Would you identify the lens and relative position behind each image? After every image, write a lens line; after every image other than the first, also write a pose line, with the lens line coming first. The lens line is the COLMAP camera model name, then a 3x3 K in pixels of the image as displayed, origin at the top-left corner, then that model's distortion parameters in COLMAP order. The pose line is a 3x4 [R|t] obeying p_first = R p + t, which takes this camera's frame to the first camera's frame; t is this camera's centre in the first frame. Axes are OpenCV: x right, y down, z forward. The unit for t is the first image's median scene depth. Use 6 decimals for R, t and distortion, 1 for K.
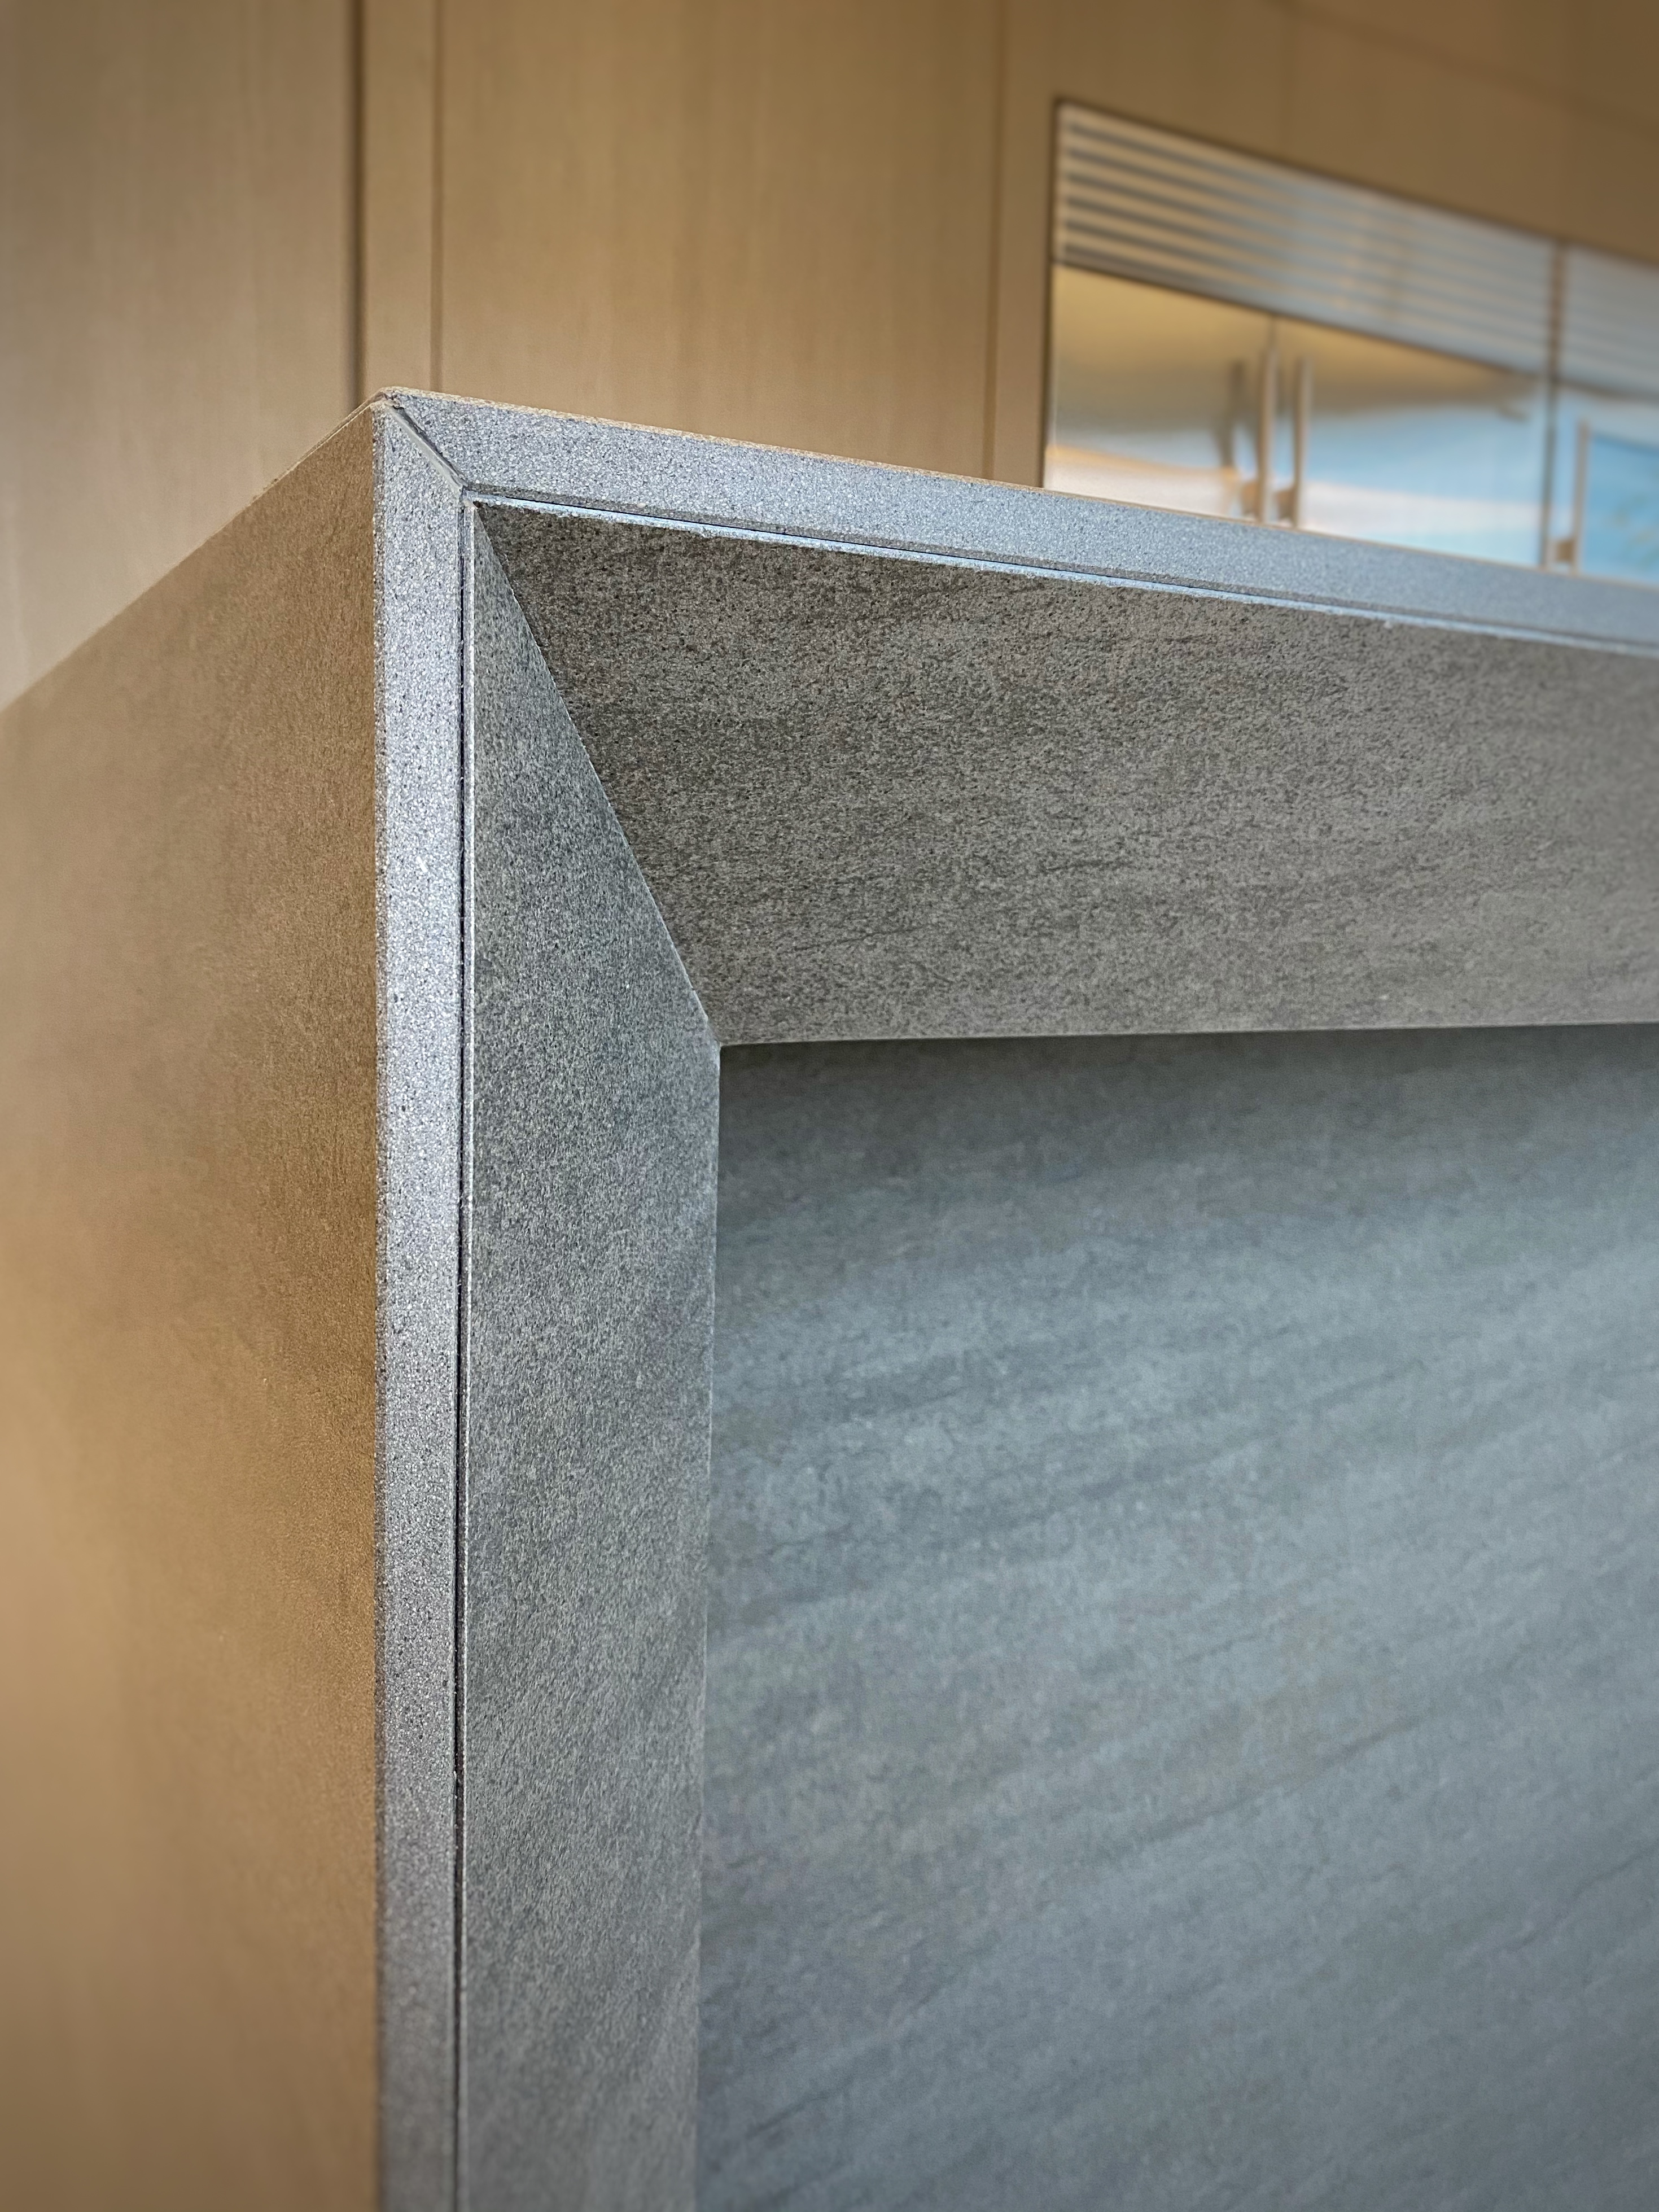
lens RADIAL K [[1655.8, 0, 822.3], [0, 1655.8, 1043.1], [0, 0, 1]] dist [-0.014125, 0.007698]
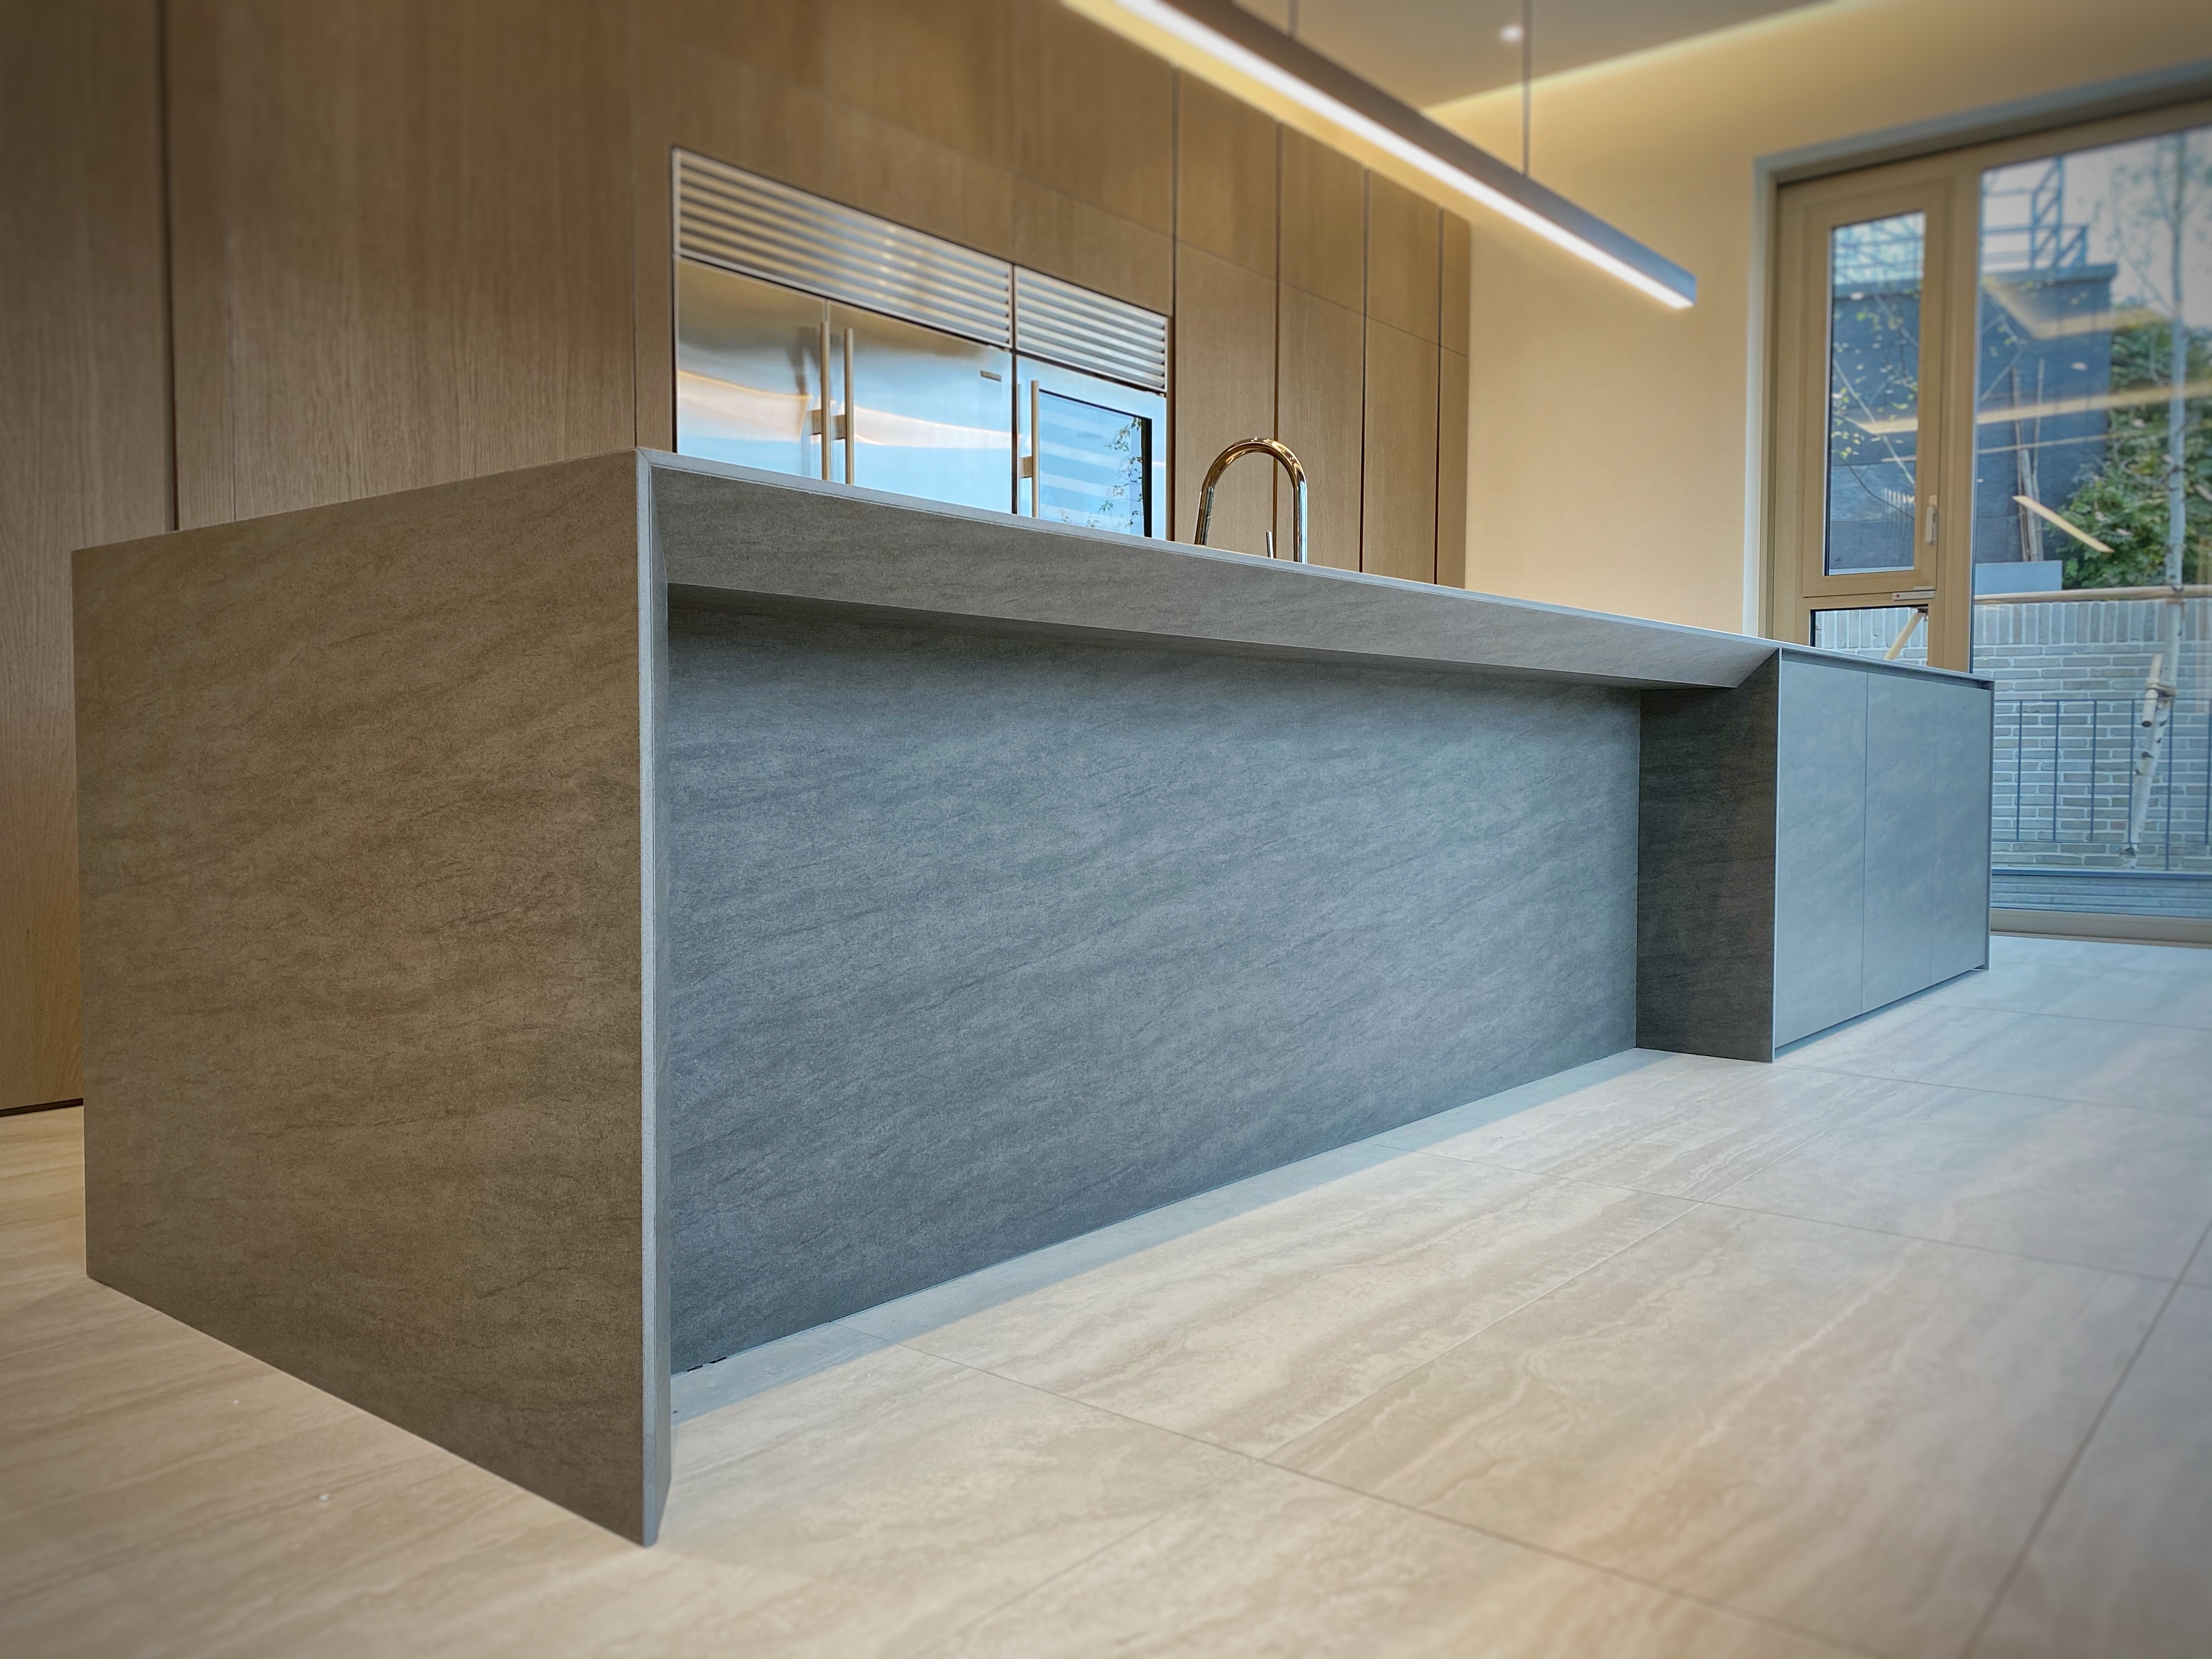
lens RADIAL K [[1683.3, 0, 1106.0], [0, 1683.3, 829.5], [0, 0, 1]] dist [0.088952, -0.154845]
pose [[0.924786, -0.032483, 0.379100, -0.371456], [0.057703, 0.996798, -0.055353, 0.506761], [-0.376088, 0.073065, 0.923699, -1.846519]]
